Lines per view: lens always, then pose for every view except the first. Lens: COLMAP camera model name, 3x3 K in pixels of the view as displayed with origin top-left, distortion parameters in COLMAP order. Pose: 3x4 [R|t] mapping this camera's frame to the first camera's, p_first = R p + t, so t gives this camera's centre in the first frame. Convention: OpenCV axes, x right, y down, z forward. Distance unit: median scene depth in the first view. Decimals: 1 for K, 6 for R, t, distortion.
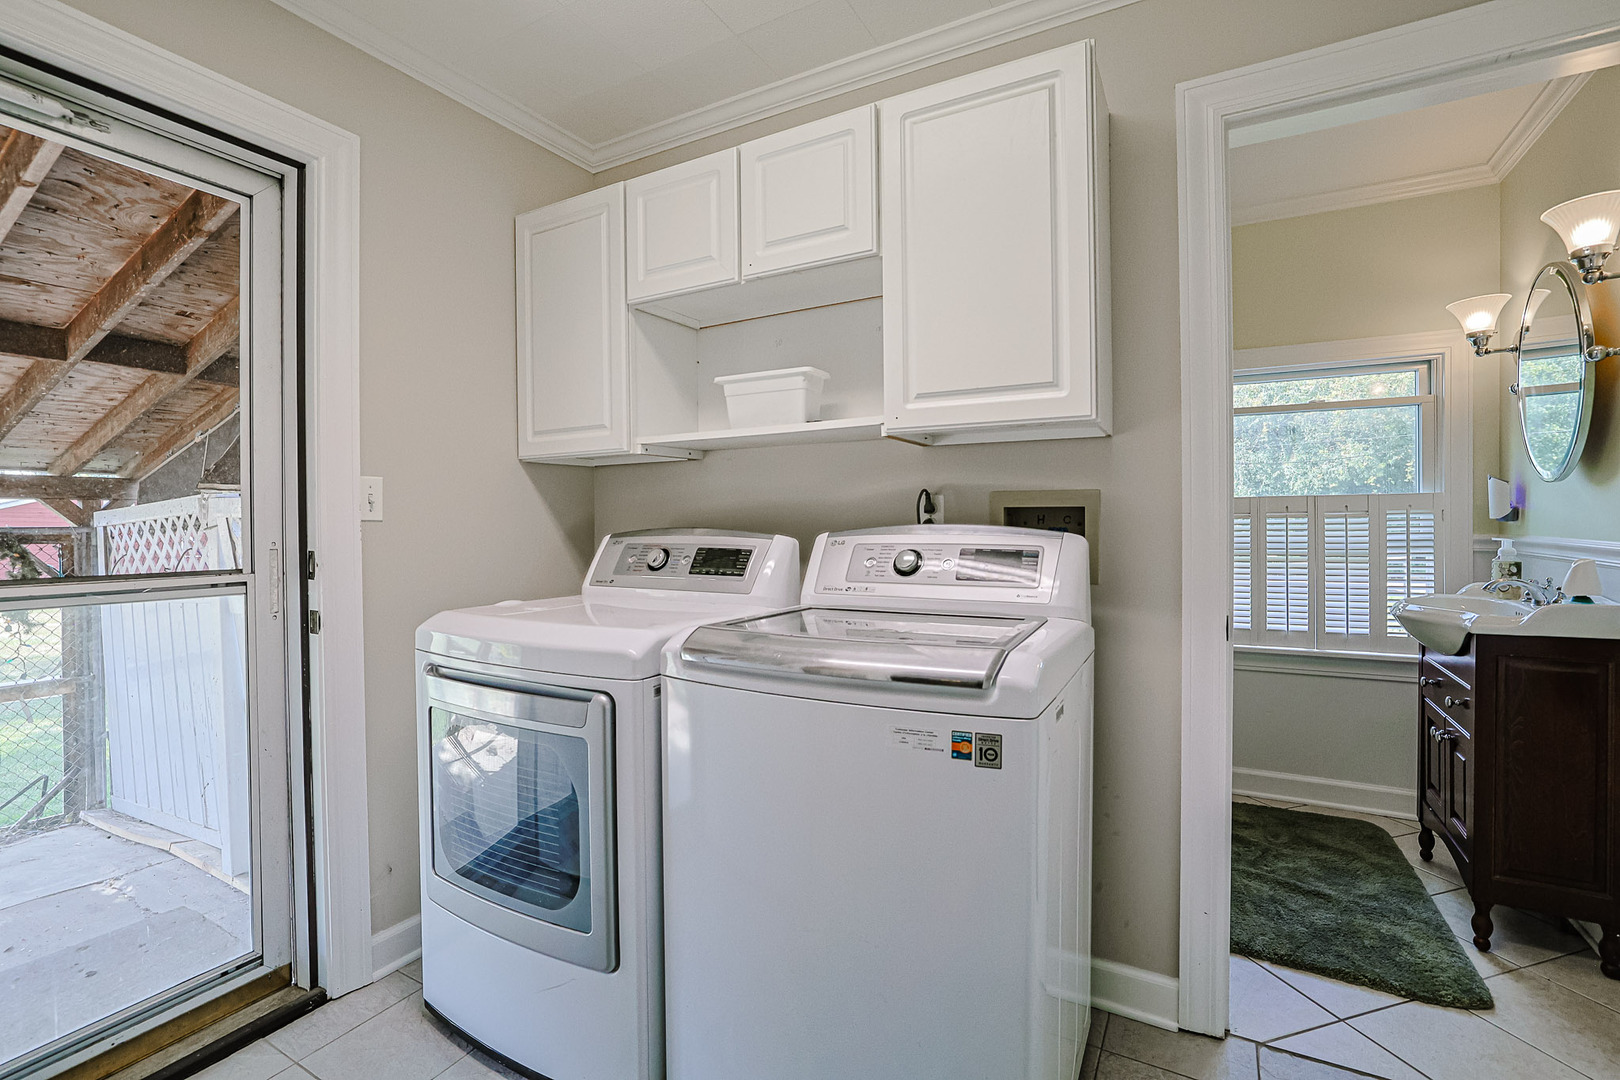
lens RADIAL K [[733.6, 0, 802.6], [0, 733.6, 528.1], [0, 0, 1]] dist [-0.049381, 0.016659]
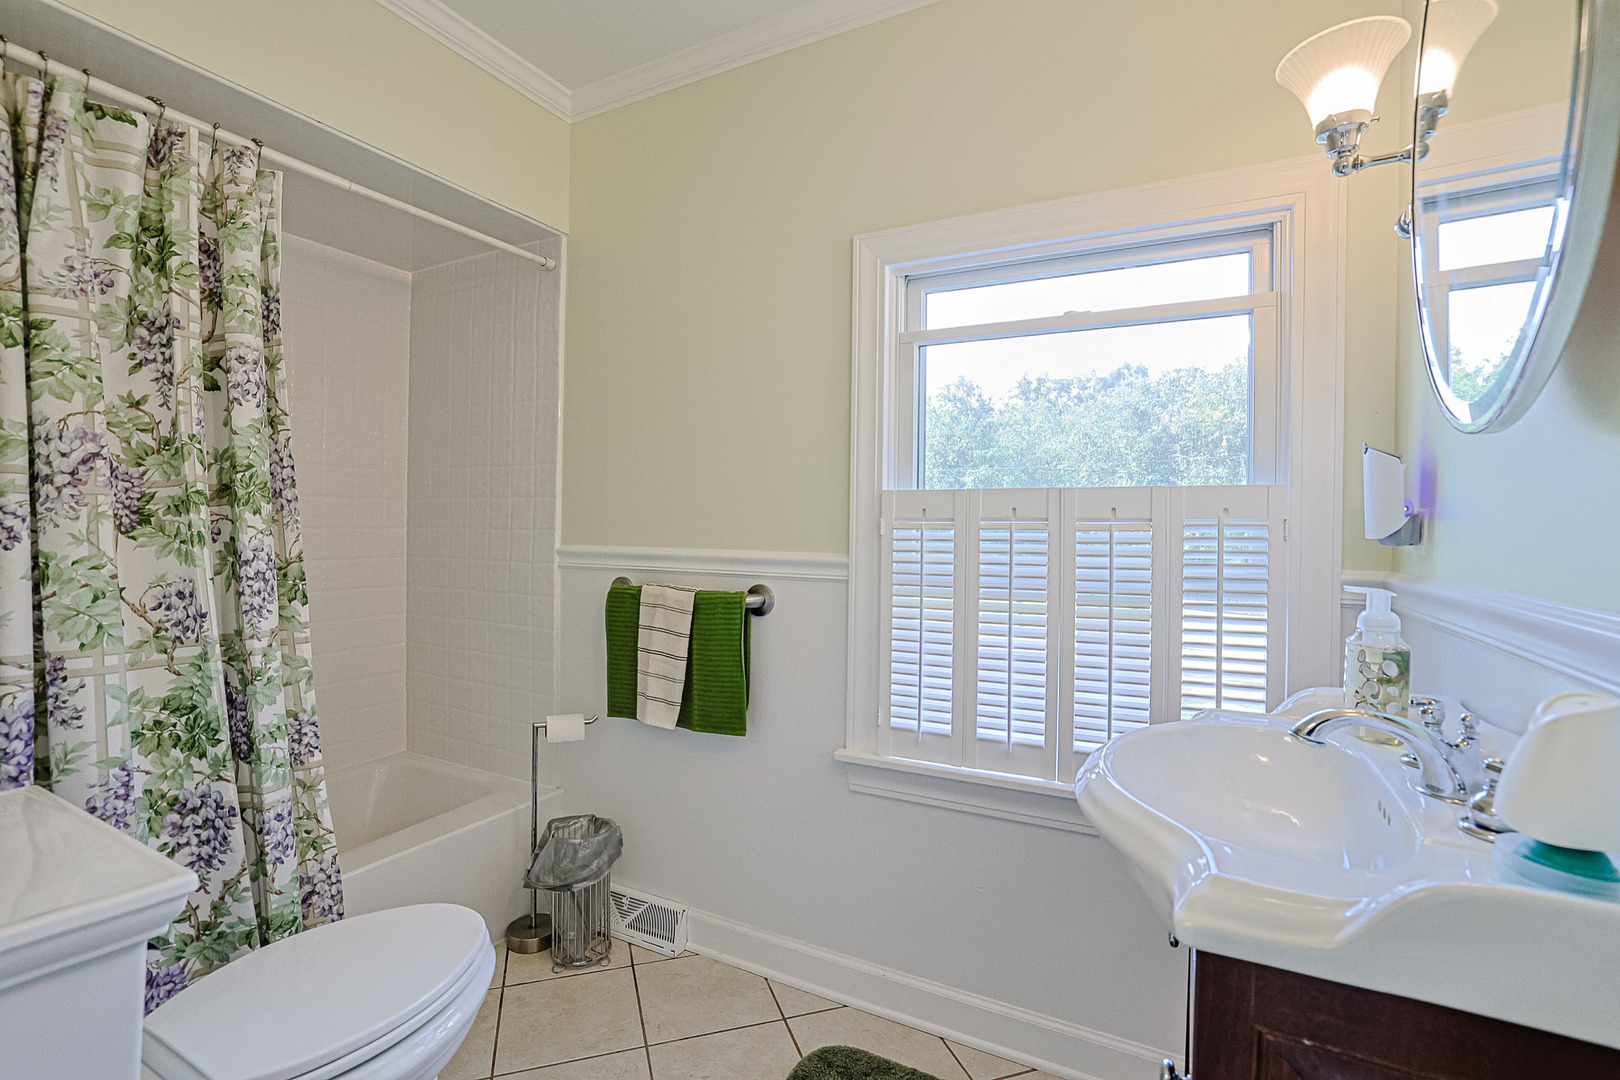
lens RADIAL K [[733.6, 0, 802.6], [0, 733.6, 528.1], [0, 0, 1]] dist [-0.049381, 0.016659]
pose [[0.999532, 0.025178, 0.017365, 0.610870], [-0.024979, 0.999621, -0.011594, -0.005780], [-0.017650, 0.011155, 0.999782, 0.559001]]
